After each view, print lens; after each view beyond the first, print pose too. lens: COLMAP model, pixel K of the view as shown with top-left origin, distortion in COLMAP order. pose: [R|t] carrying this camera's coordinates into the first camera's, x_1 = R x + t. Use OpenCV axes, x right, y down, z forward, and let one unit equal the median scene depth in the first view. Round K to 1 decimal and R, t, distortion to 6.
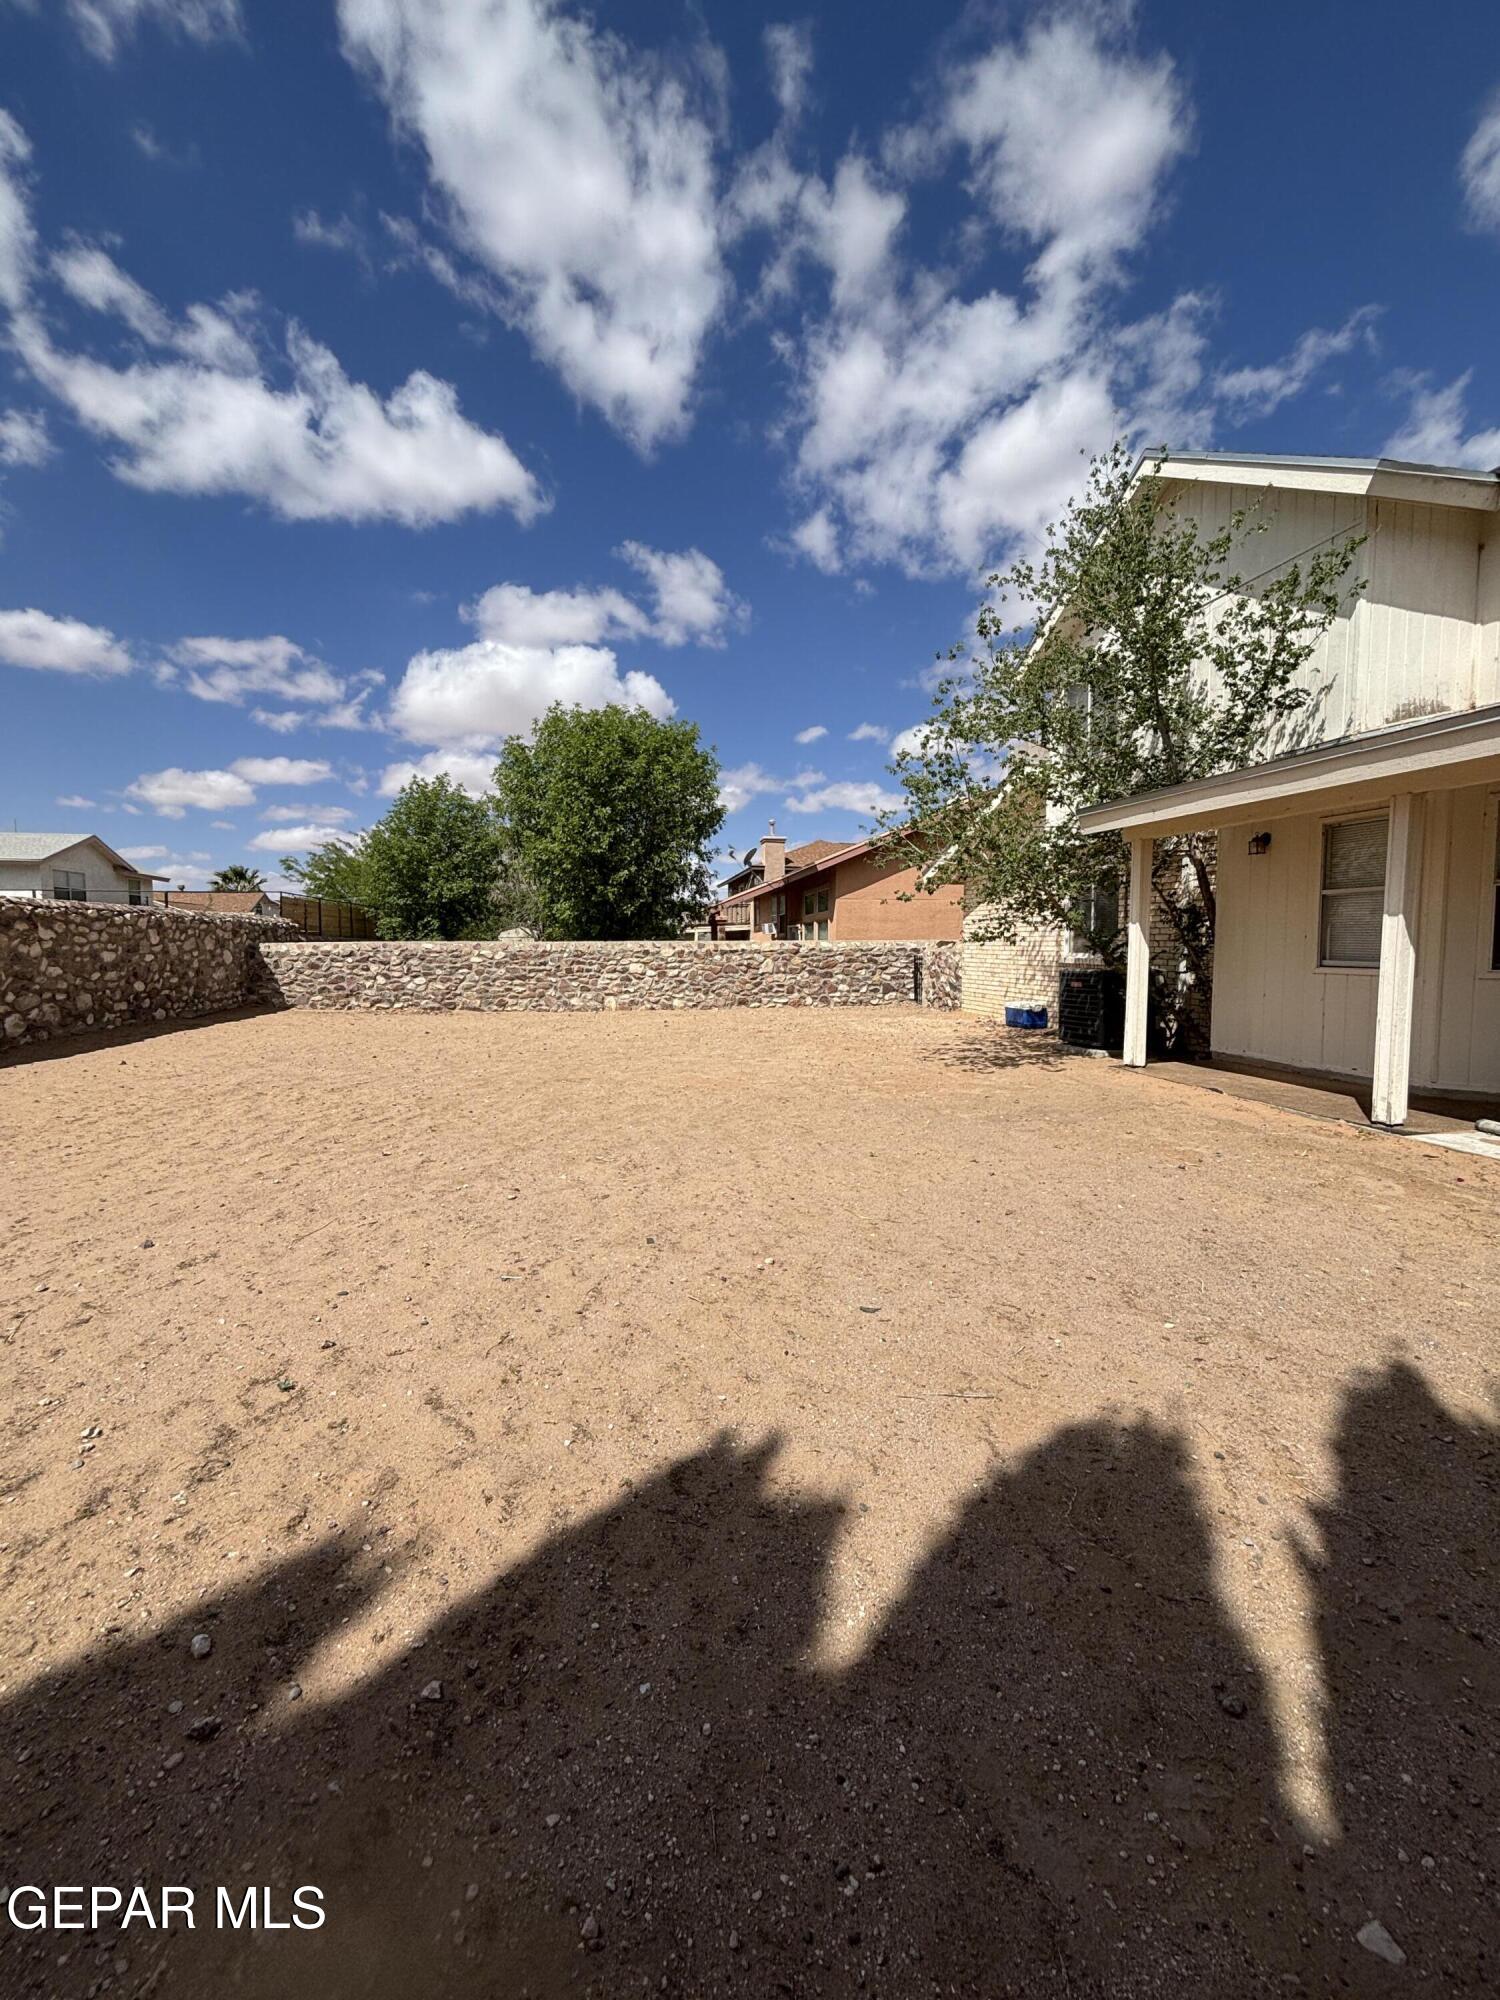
lens RADIAL K [[804.4, 0, 750.5], [0, 804.4, 1001.6], [0, 0, 1]] dist [0.002966, -0.000146]
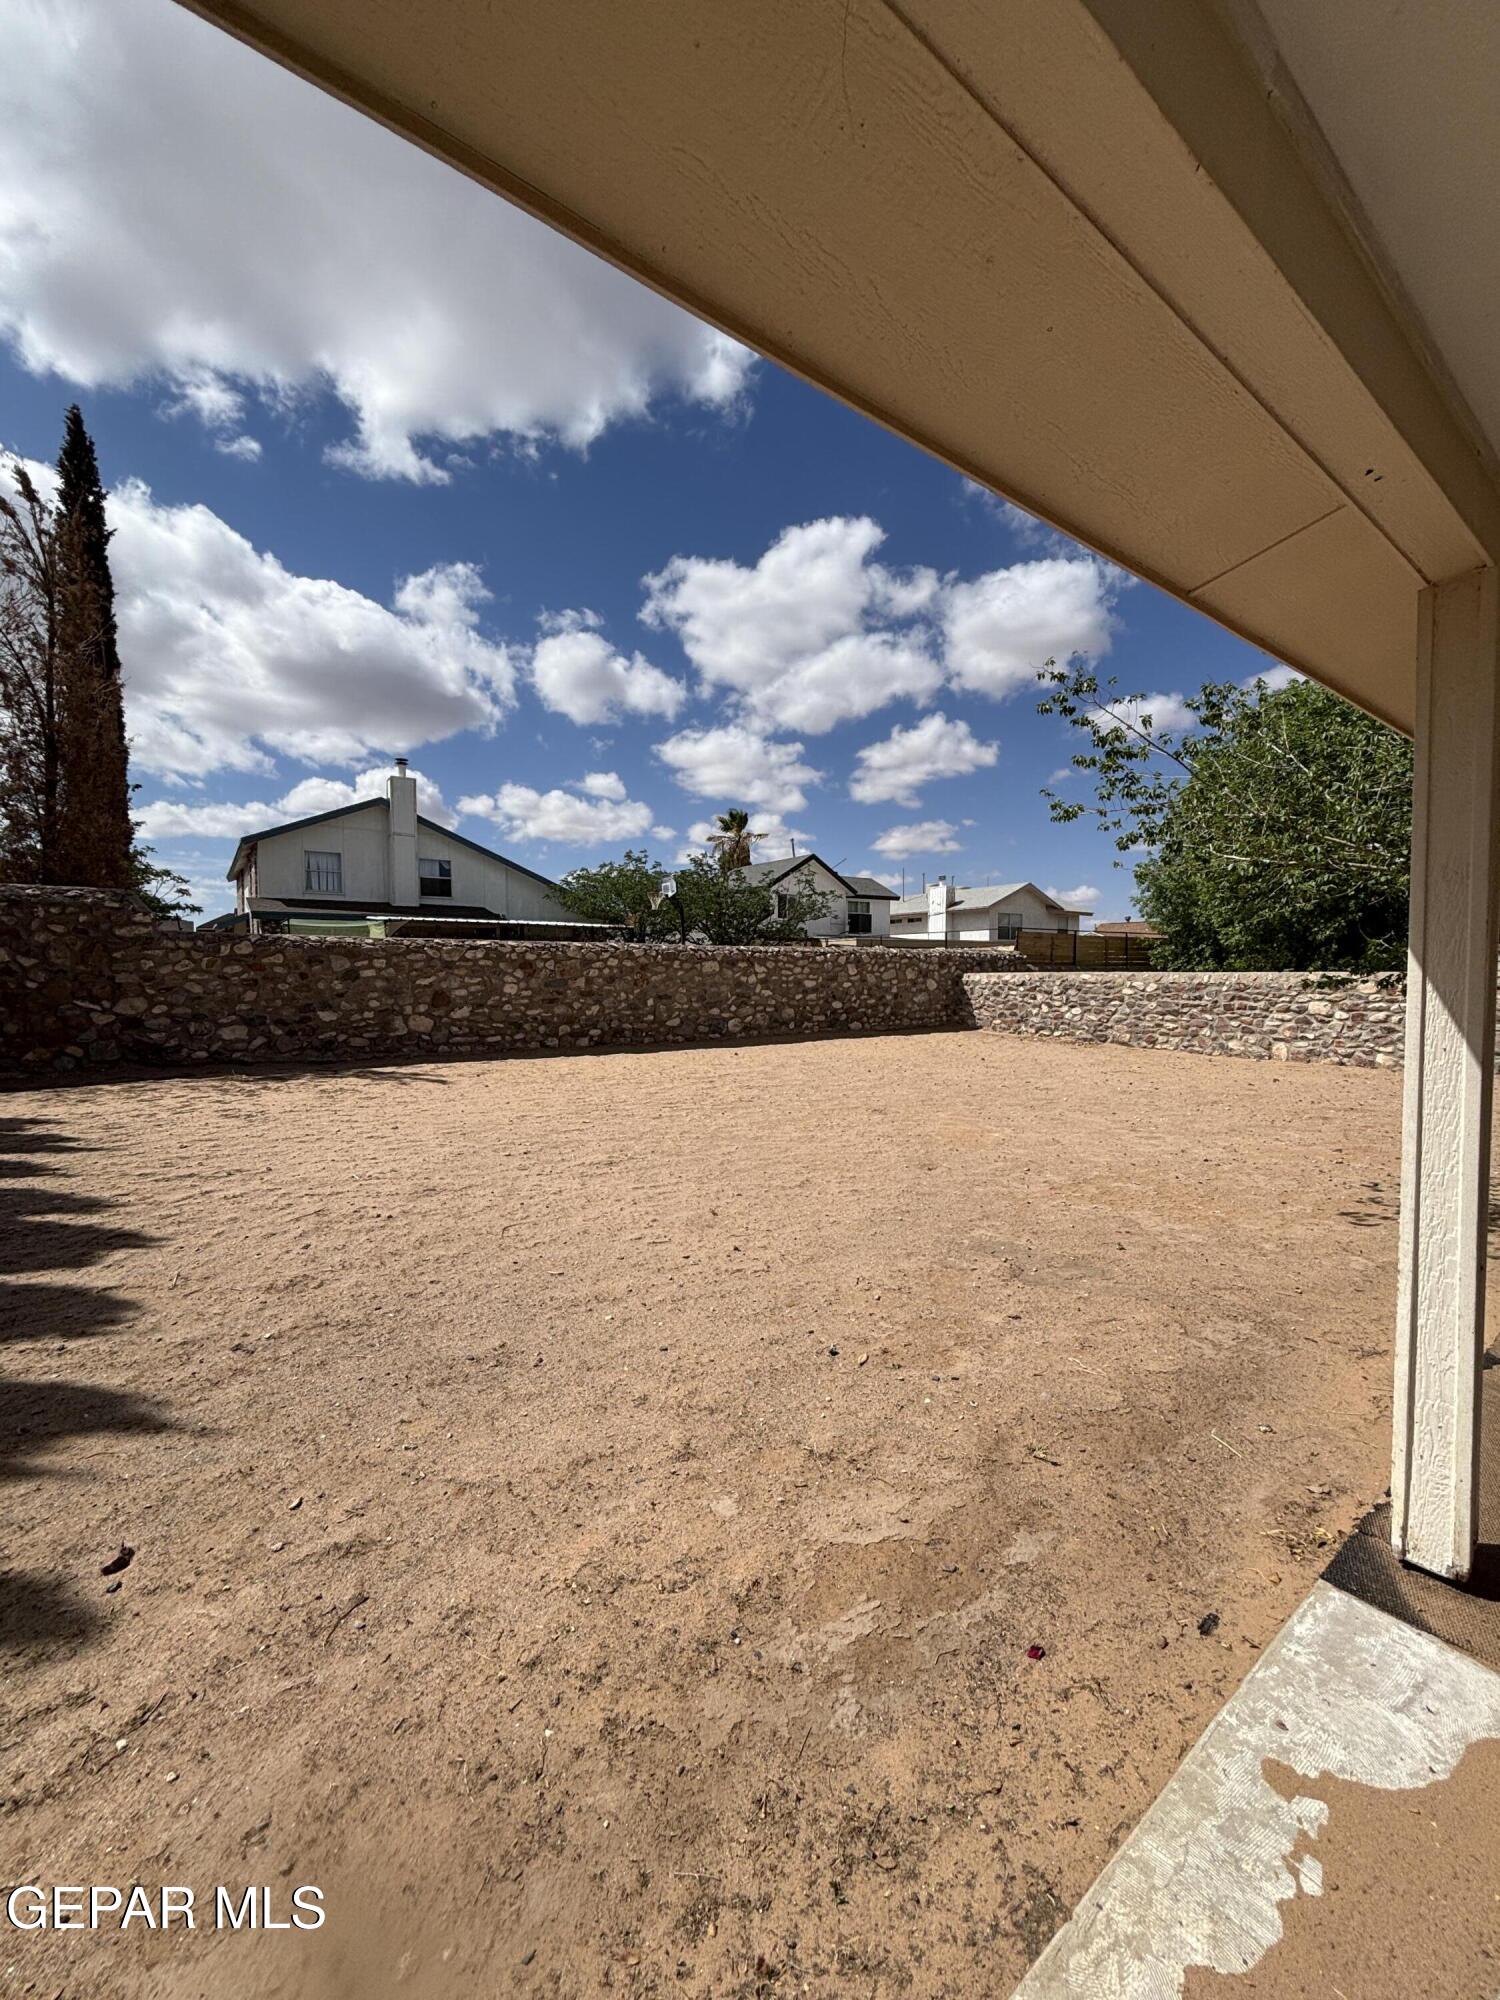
lens RADIAL K [[804.4, 0, 750.5], [0, 804.4, 1001.6], [0, 0, 1]] dist [0.002966, -0.000146]
pose [[0.416591, 0.037106, -0.908336, 0.345310], [-0.063245, 0.997929, 0.011760, -0.024182], [0.906891, 0.052548, 0.418075, 0.211444]]
